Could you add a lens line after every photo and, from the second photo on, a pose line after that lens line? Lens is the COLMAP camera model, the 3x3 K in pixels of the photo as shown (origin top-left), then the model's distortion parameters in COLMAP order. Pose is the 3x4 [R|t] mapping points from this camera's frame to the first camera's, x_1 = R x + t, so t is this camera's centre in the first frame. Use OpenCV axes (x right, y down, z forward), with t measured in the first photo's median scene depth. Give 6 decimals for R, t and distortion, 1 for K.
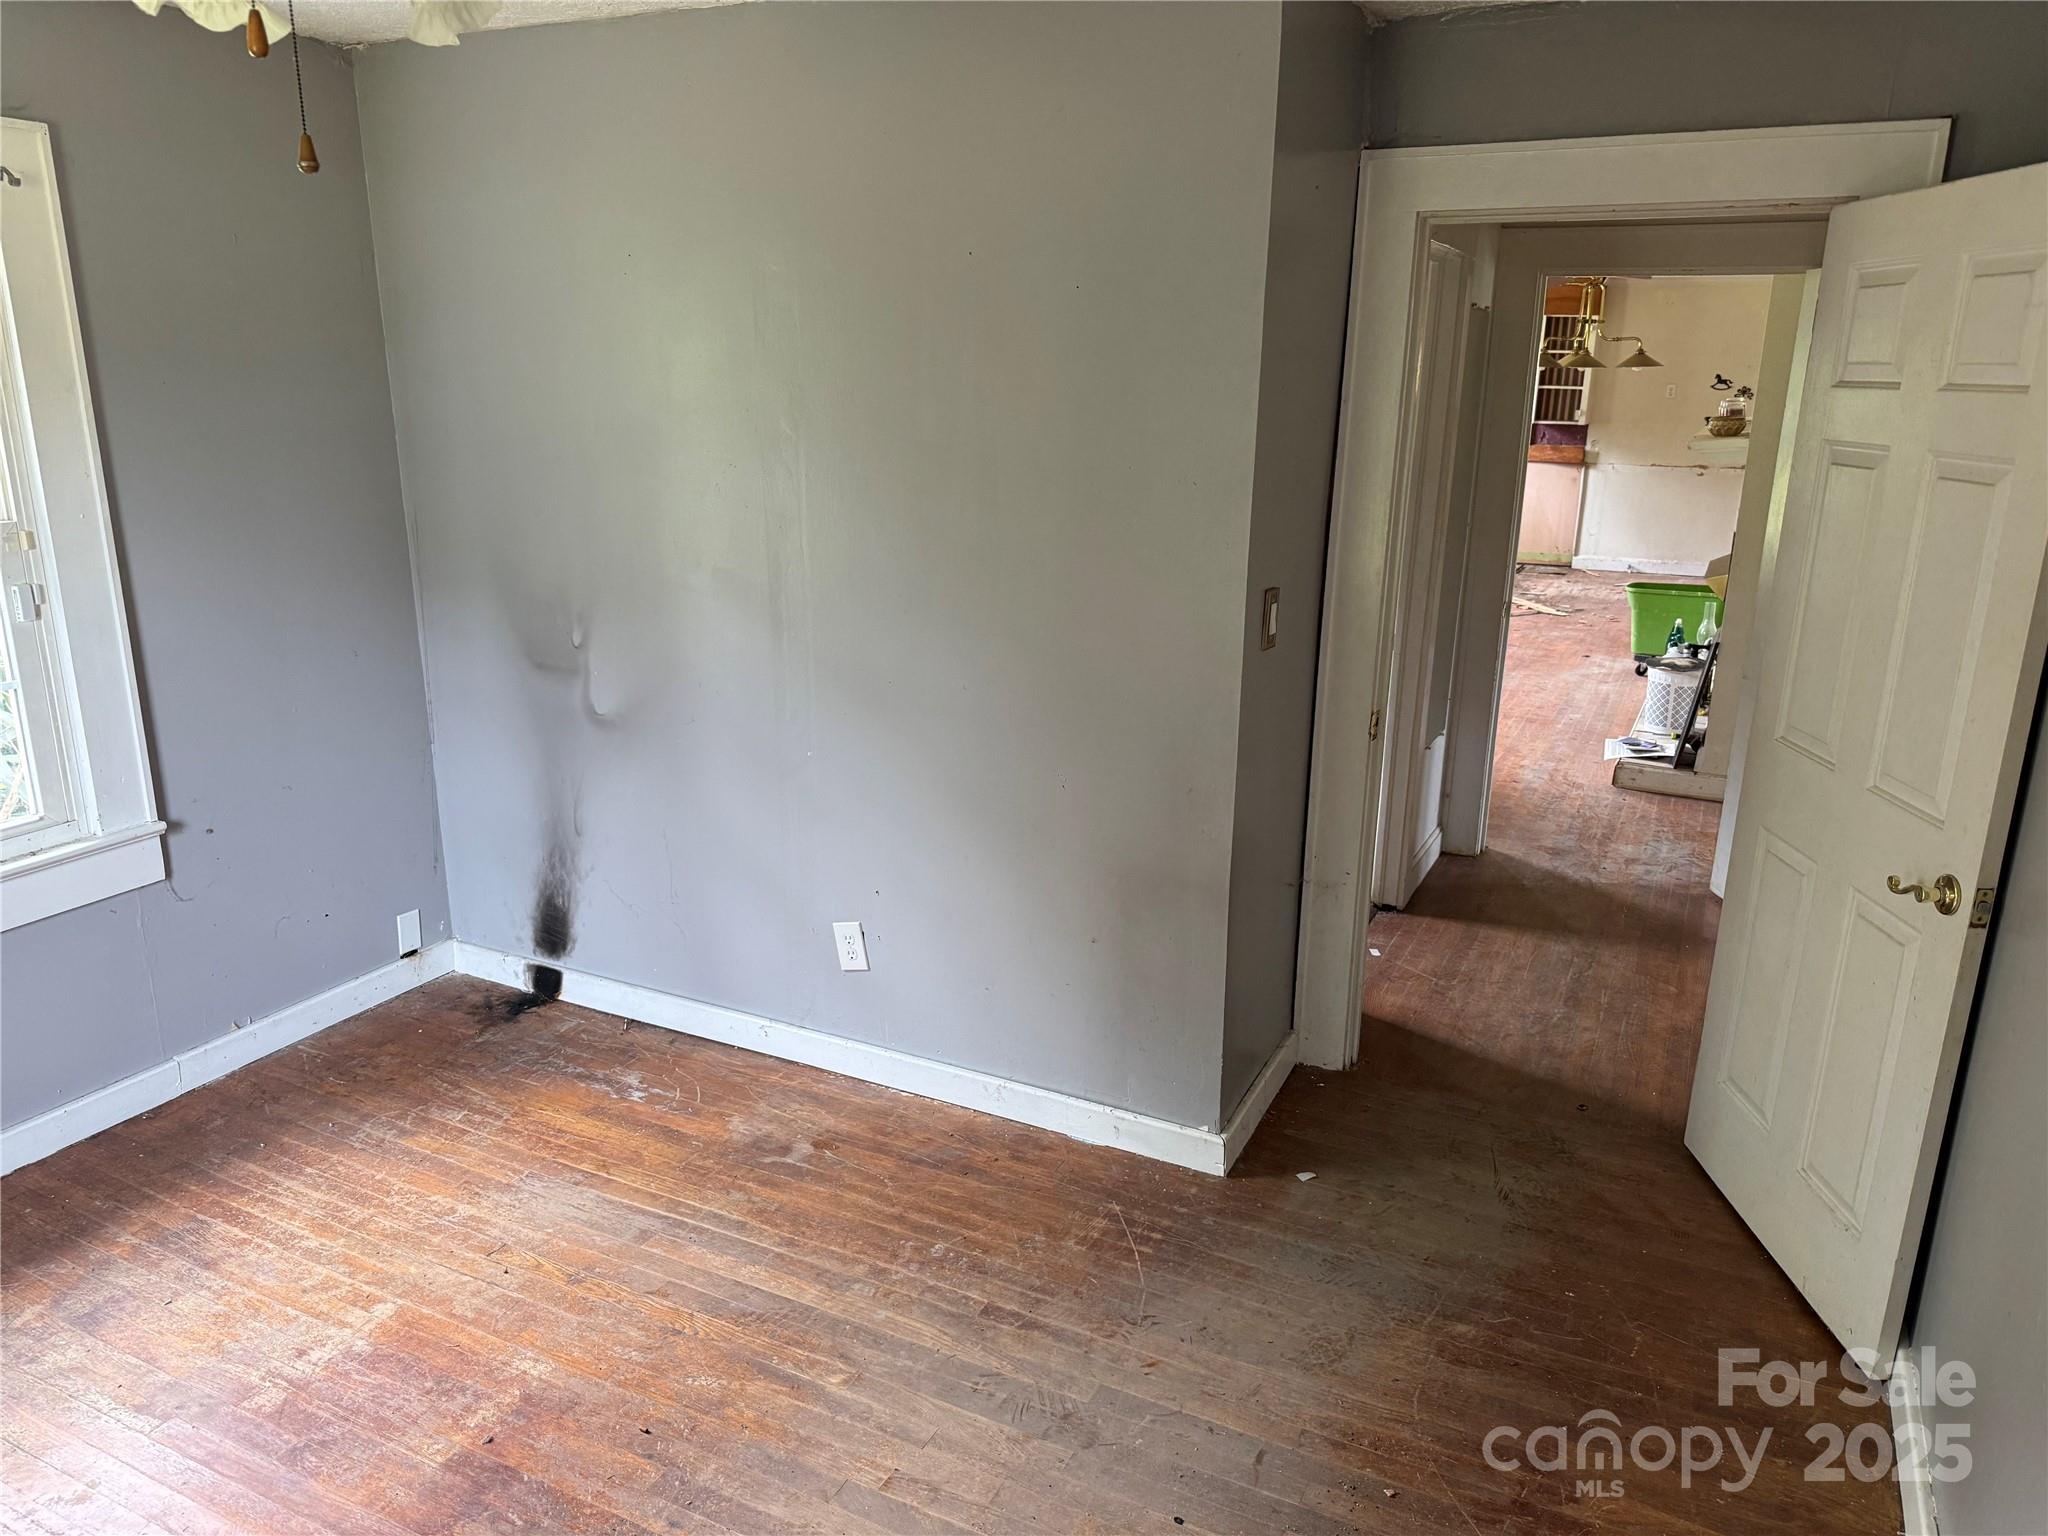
lens RADIAL K [[1470.7, 0, 988.2], [0, 1470.7, 771.6], [0, 0, 1]] dist [0.072801, -0.137299]
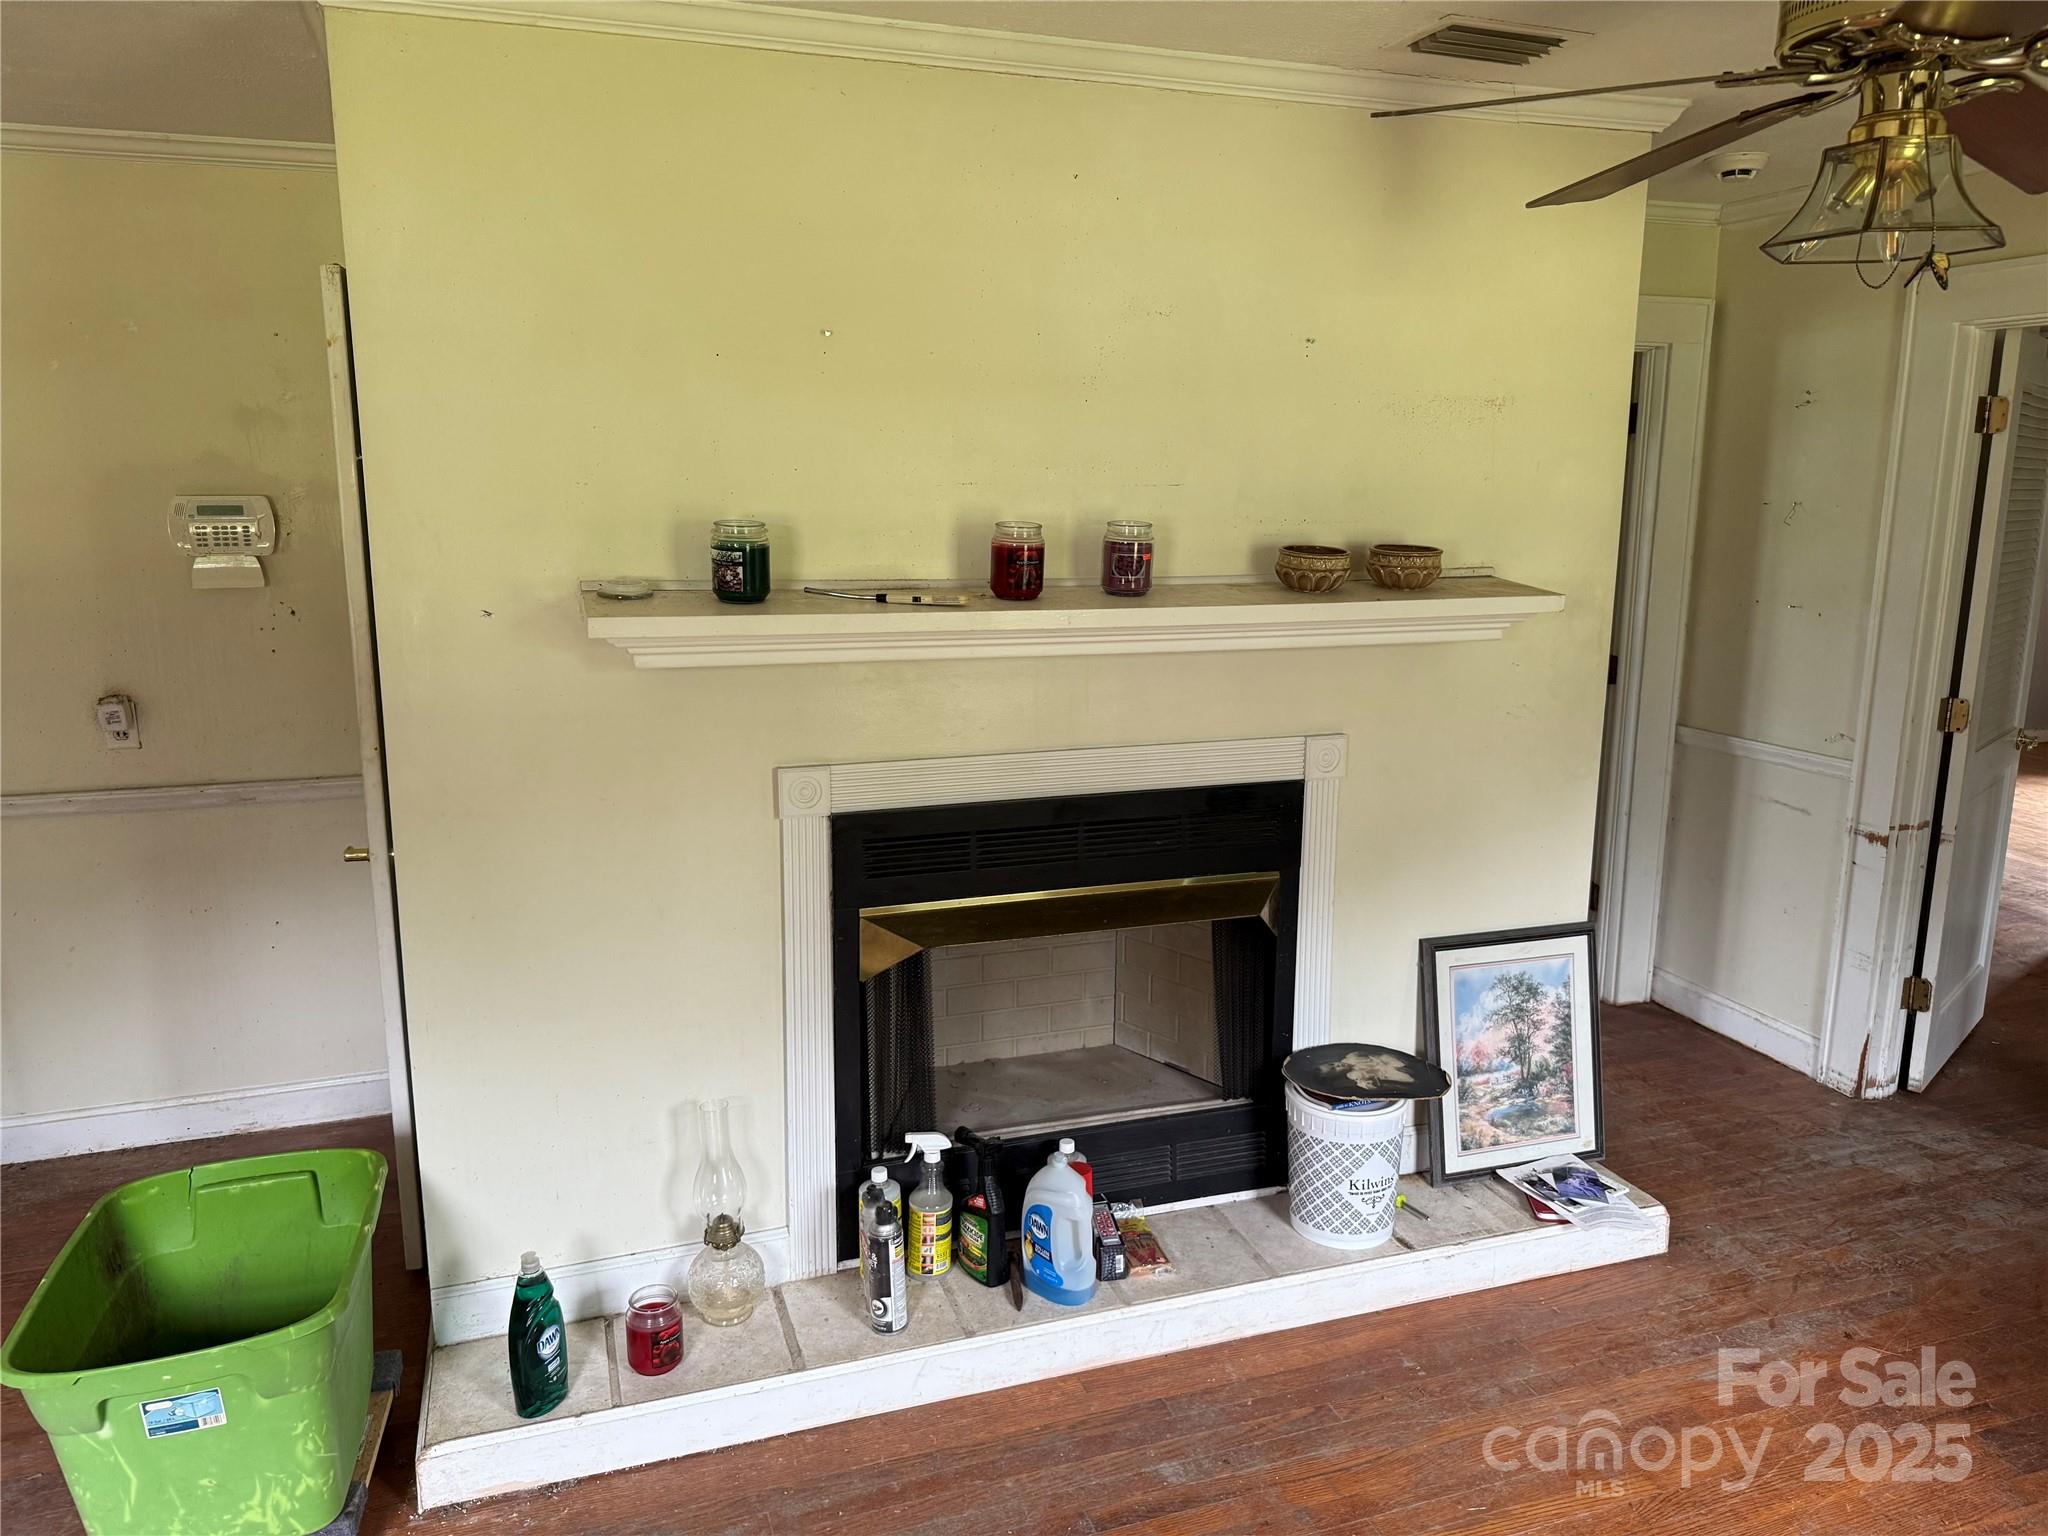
lens RADIAL K [[1445.5, 0, 1031.3], [0, 1445.5, 773.1], [0, 0, 1]] dist [0.071124, -0.092453]
pose [[-0.728261, -0.152293, 0.668164, 0.136070], [0.172482, 0.902875, 0.393786, -0.190279], [-0.663239, 0.402025, -0.631260, 0.708742]]
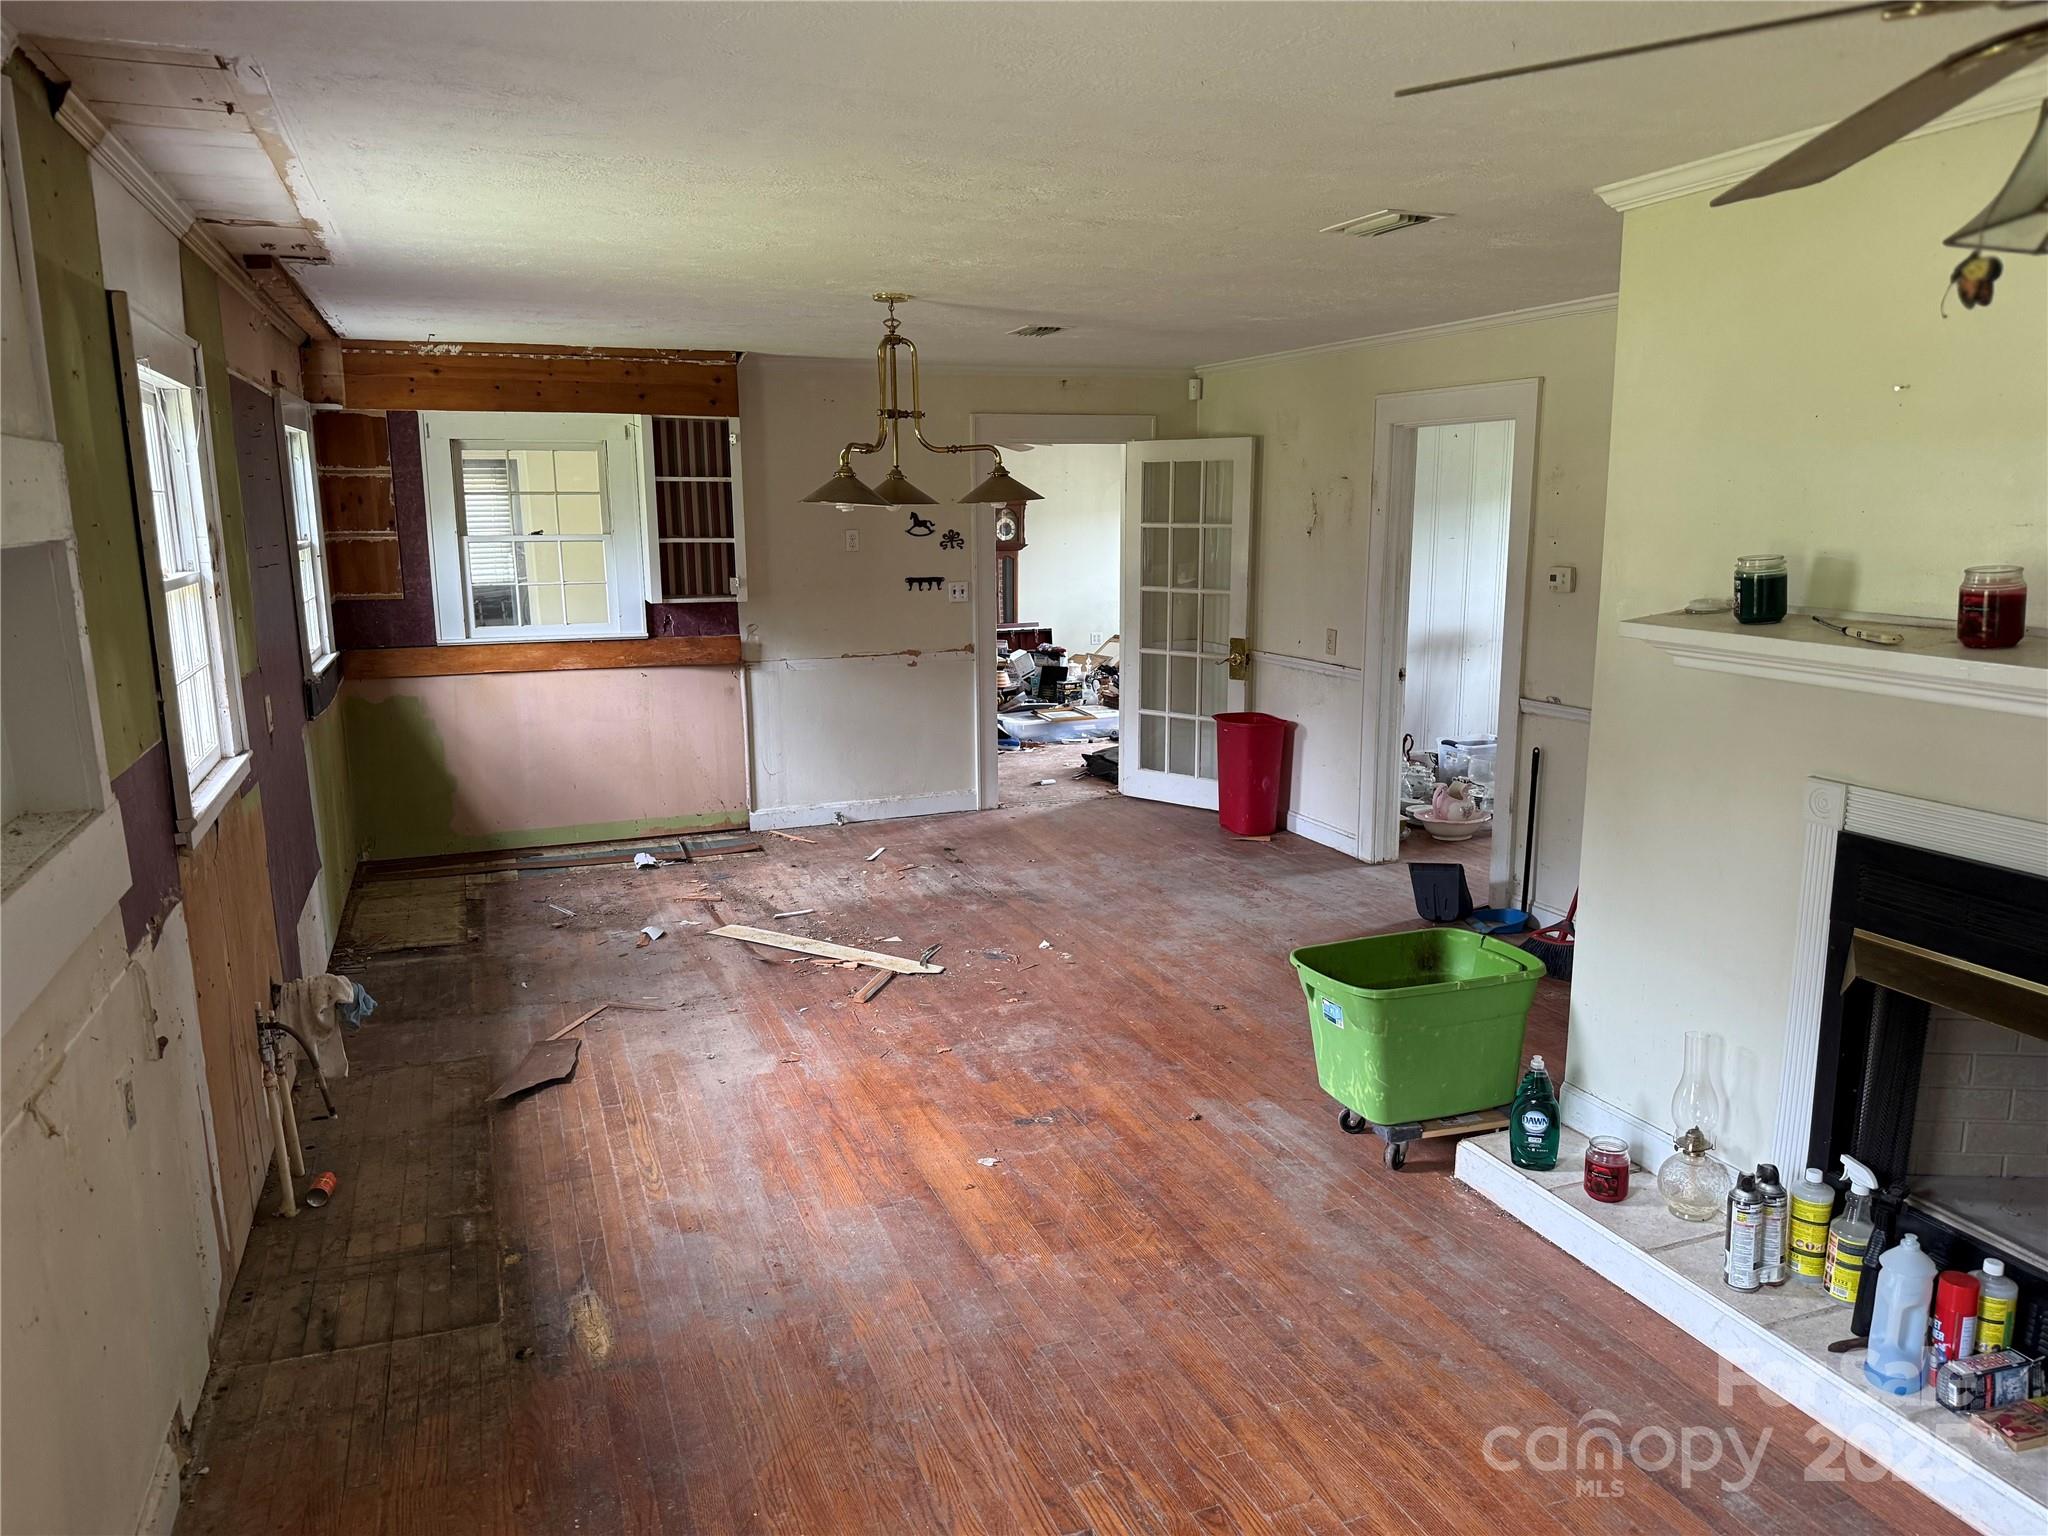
lens RADIAL K [[1416.3, 0, 1025.9], [0, 1416.3, 783.3], [0, 0, 1]] dist [0.130722, -0.242112]
pose [[0.669978, -0.162301, 0.724423, 0.050865], [0.218999, 0.975593, 0.016034, -0.145959], [-0.709344, 0.147905, 0.689170, 0.533389]]
